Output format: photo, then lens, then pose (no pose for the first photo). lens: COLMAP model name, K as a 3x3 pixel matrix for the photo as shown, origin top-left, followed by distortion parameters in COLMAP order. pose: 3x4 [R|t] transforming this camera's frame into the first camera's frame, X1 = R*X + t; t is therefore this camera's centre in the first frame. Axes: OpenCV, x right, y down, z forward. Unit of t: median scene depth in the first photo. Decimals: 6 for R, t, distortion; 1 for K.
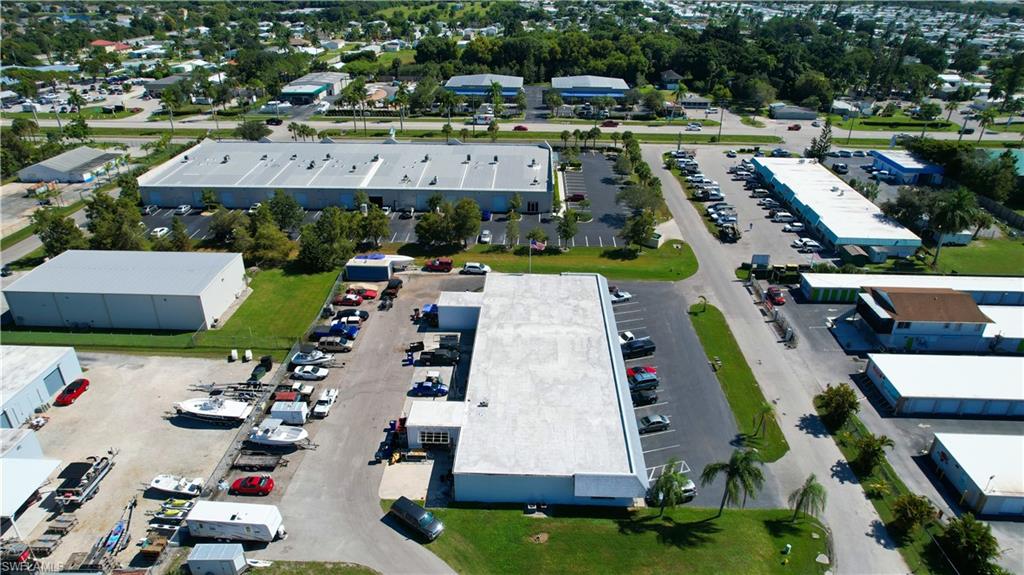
lens RADIAL K [[662.3, 0, 505.8], [0, 662.3, 291.2], [0, 0, 1]] dist [-0.057579, 0.041631]
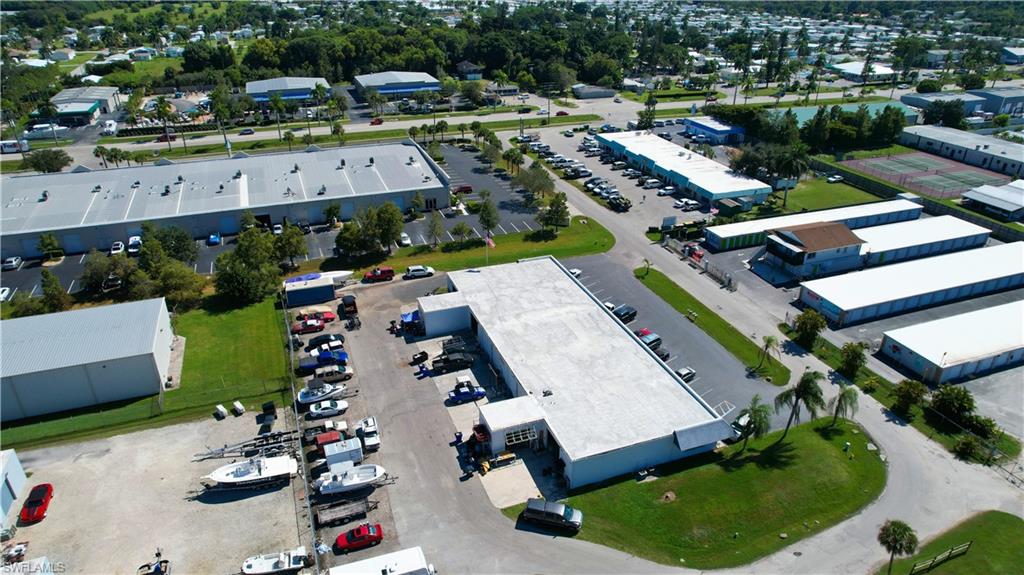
lens RADIAL K [[662.3, 0, 519.5], [0, 662.3, 291.7], [0, 0, 1]] dist [-0.057579, 0.041631]
pose [[0.920028, -0.174908, 0.350650, -0.256084], [0.172821, 0.984239, 0.037505, -0.016099], [-0.351684, 0.026094, 0.935755, 0.046809]]
